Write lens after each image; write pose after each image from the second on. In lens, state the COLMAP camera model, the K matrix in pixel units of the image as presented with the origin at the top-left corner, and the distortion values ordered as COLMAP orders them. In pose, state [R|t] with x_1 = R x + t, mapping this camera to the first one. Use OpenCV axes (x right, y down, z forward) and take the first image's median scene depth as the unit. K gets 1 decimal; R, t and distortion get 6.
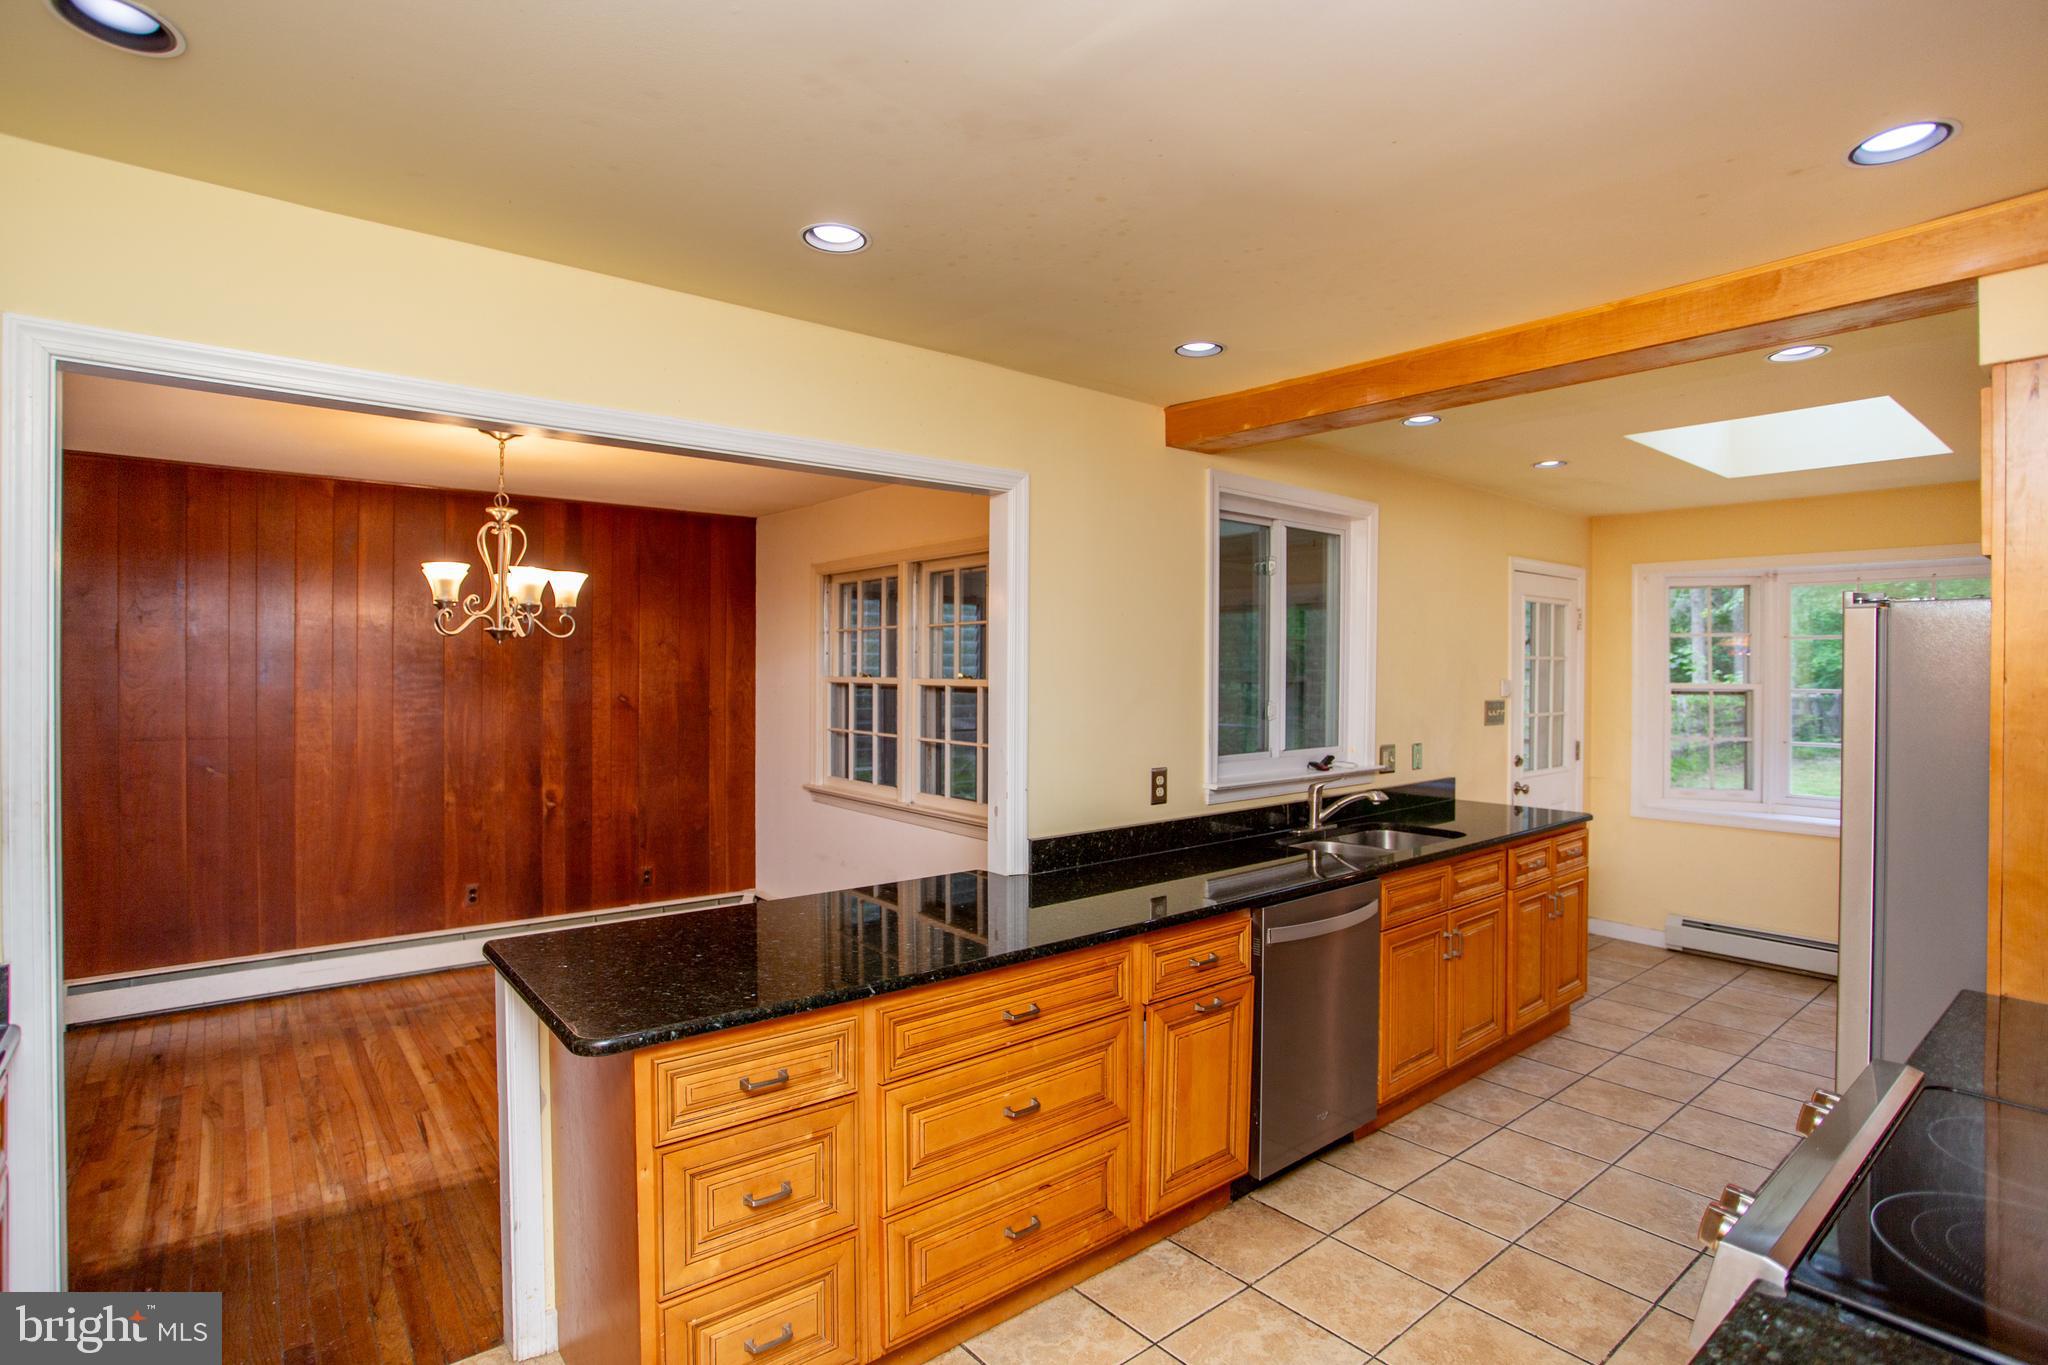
lens RADIAL K [[1001.4, 0, 1006.7], [0, 1001.4, 677.9], [0, 0, 1]] dist [-0.083096, 0.038036]
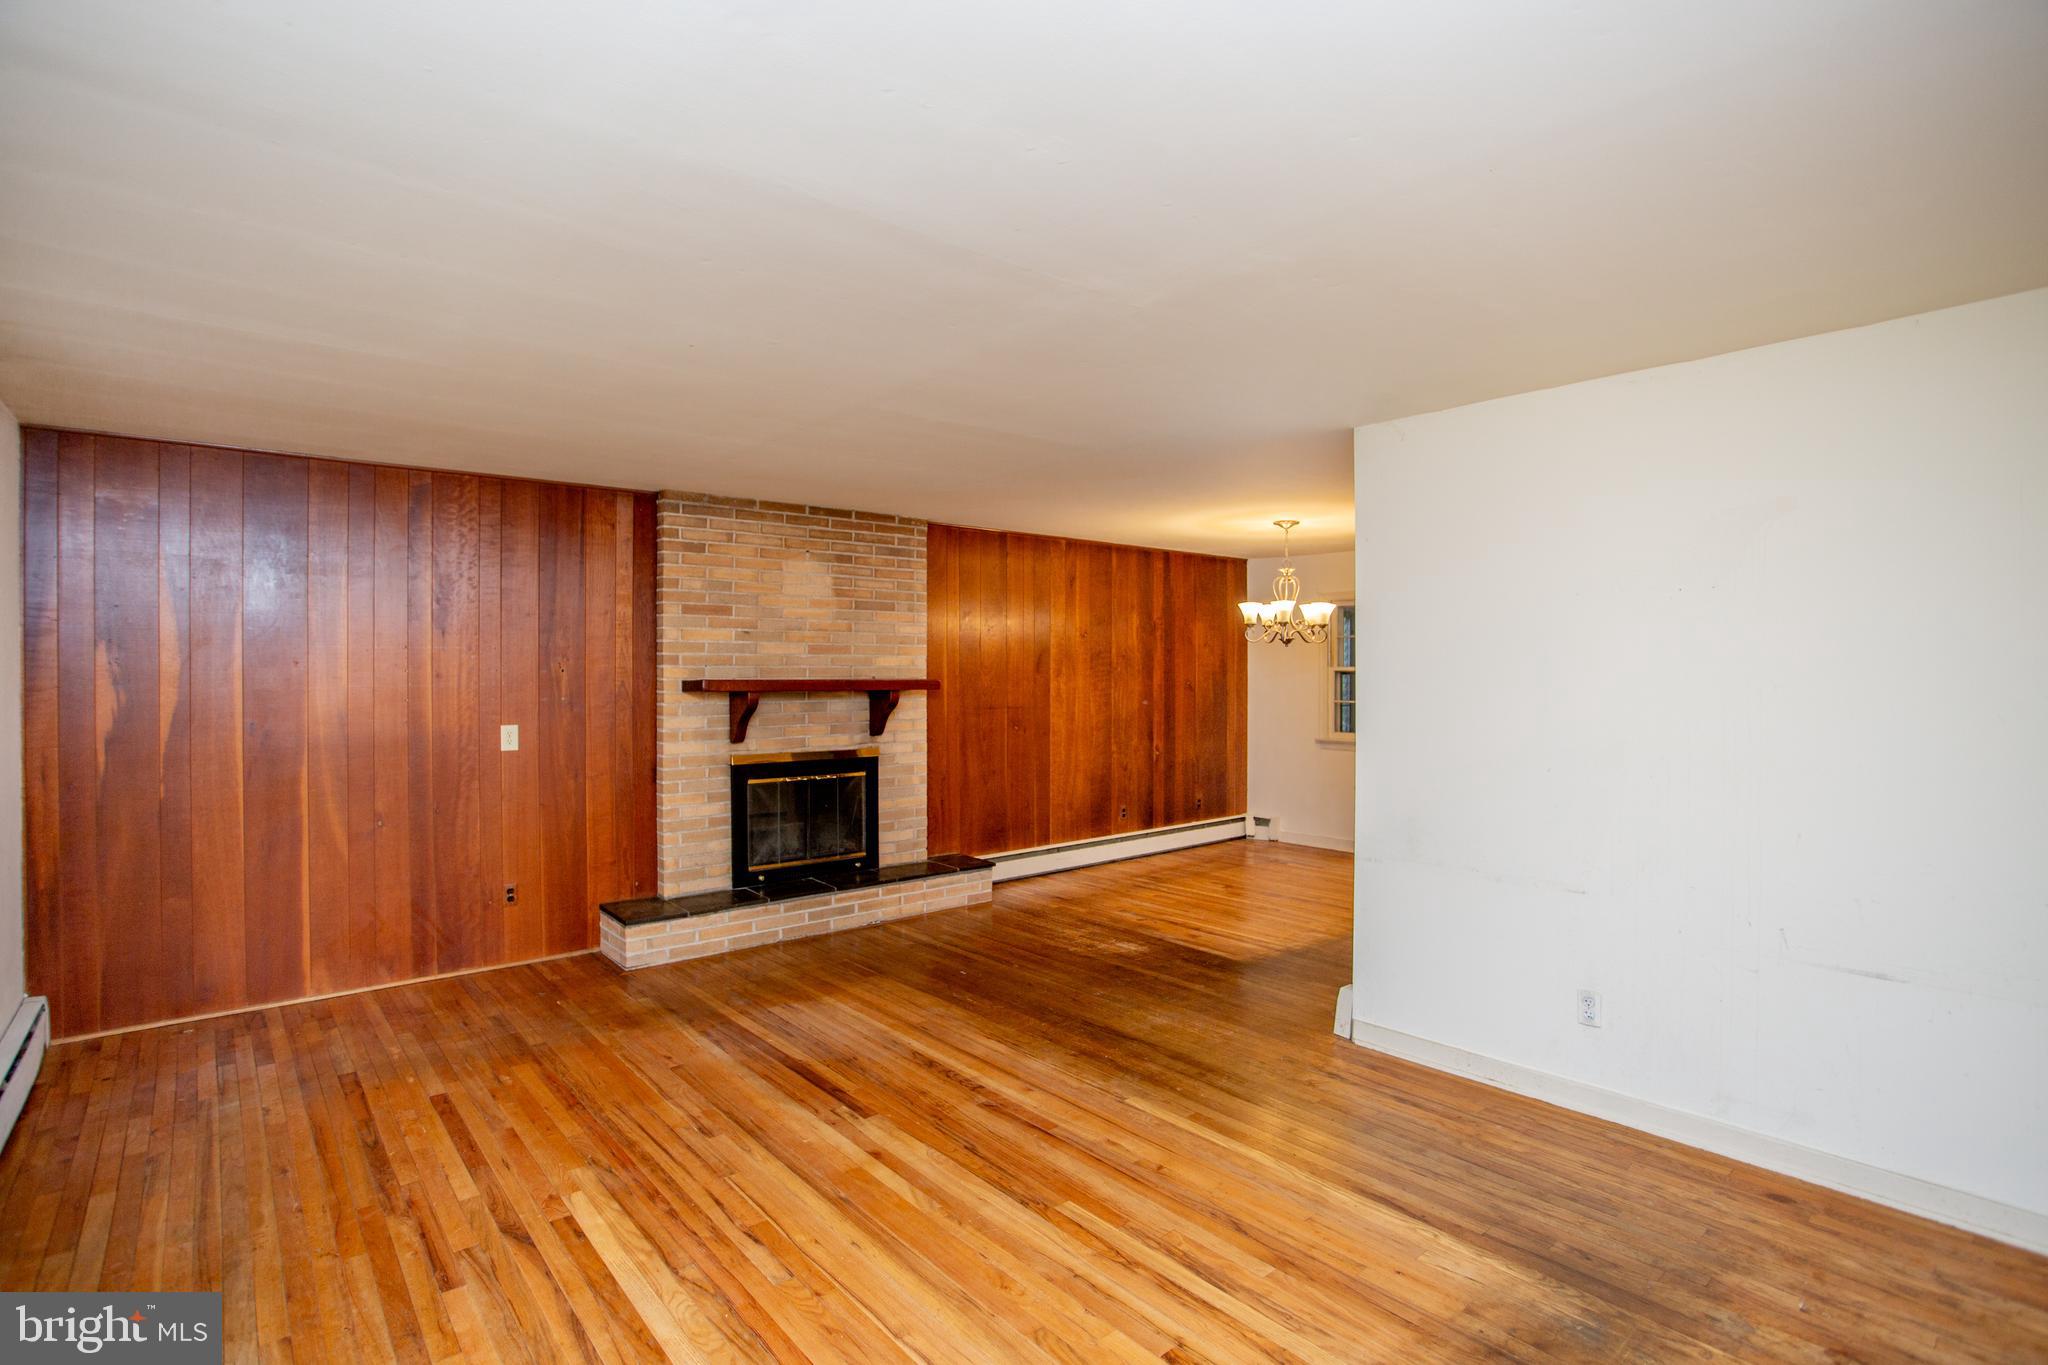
lens RADIAL K [[1001.4, 0, 1006.7], [0, 1001.4, 677.9], [0, 0, 1]] dist [-0.083096, 0.038036]
pose [[0.999796, -0.006644, 0.019072, -0.990869], [0.006565, 0.999970, 0.004221, 0.008464], [-0.019100, -0.004095, 0.999809, -0.707013]]
